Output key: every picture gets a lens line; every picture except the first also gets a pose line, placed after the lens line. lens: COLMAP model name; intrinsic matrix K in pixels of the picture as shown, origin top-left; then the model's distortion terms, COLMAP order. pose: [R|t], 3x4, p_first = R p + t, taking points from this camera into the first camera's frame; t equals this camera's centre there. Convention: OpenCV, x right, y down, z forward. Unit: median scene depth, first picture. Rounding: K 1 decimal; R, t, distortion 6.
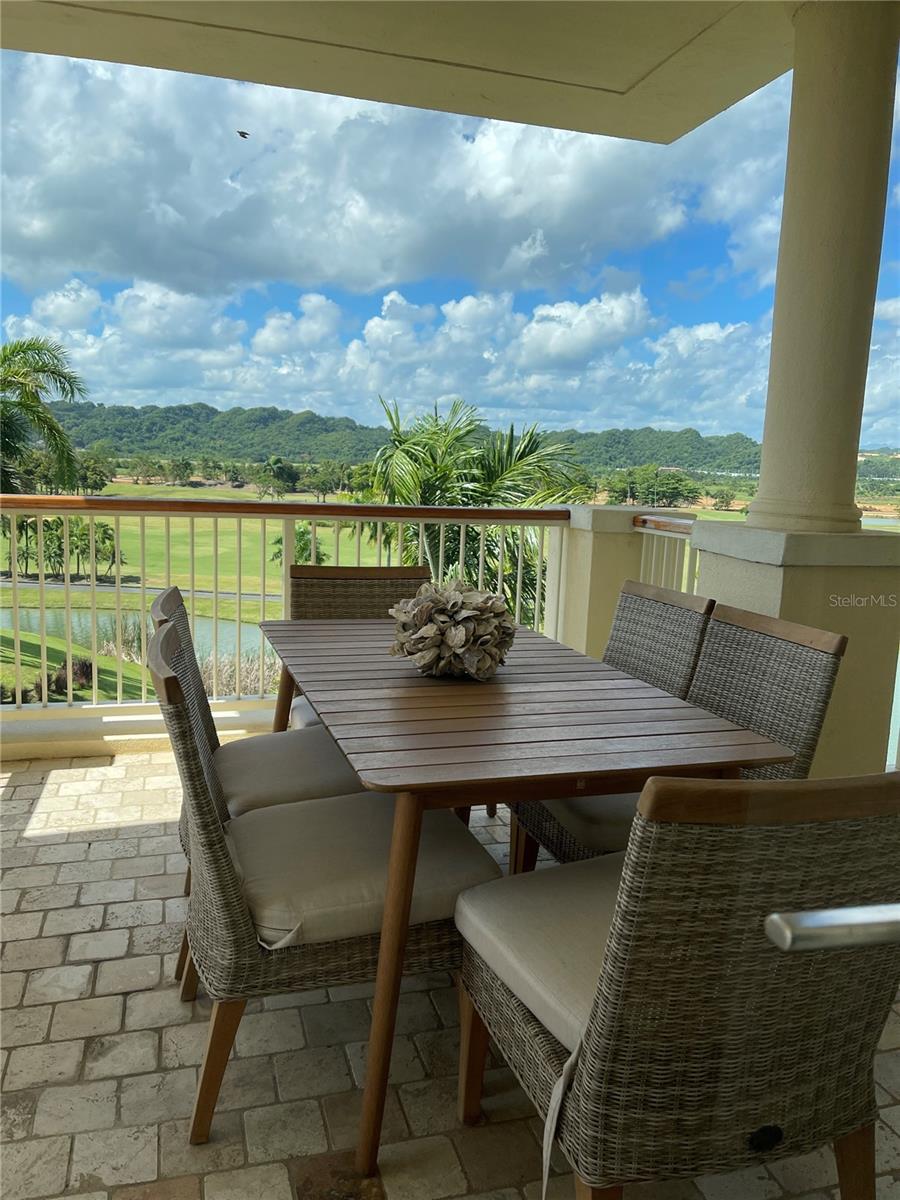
lens RADIAL K [[924.5, 0, 449.5], [0, 924.5, 601.7], [0, 0, 1]] dist [0.008596, 0.007249]
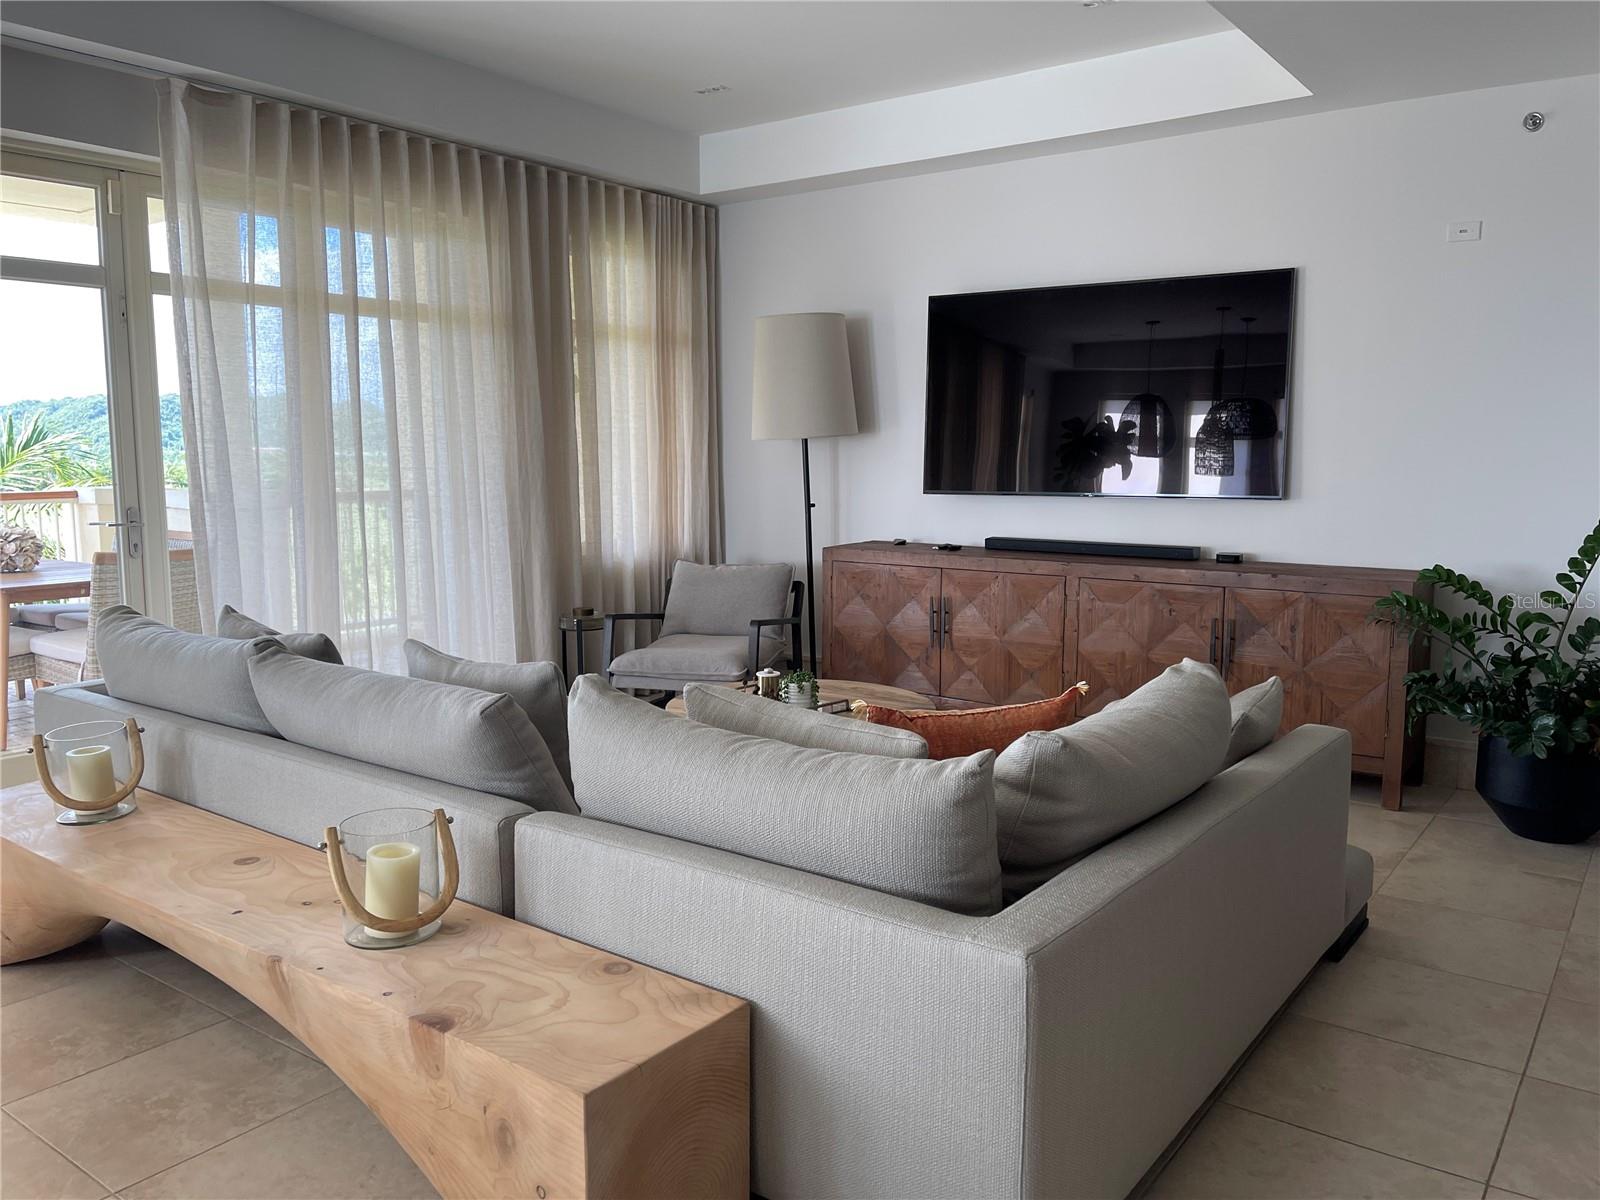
lens RADIAL K [[1232.7, 0, 801.5], [0, 1232.7, 601.8], [0, 0, 1]] dist [0.008596, 0.007249]
pose [[0.803871, -0.113966, 0.583783, -0.105919], [0.122200, 0.992180, 0.025424, 0.159944], [-0.582115, 0.050900, 0.811511, -1.198260]]
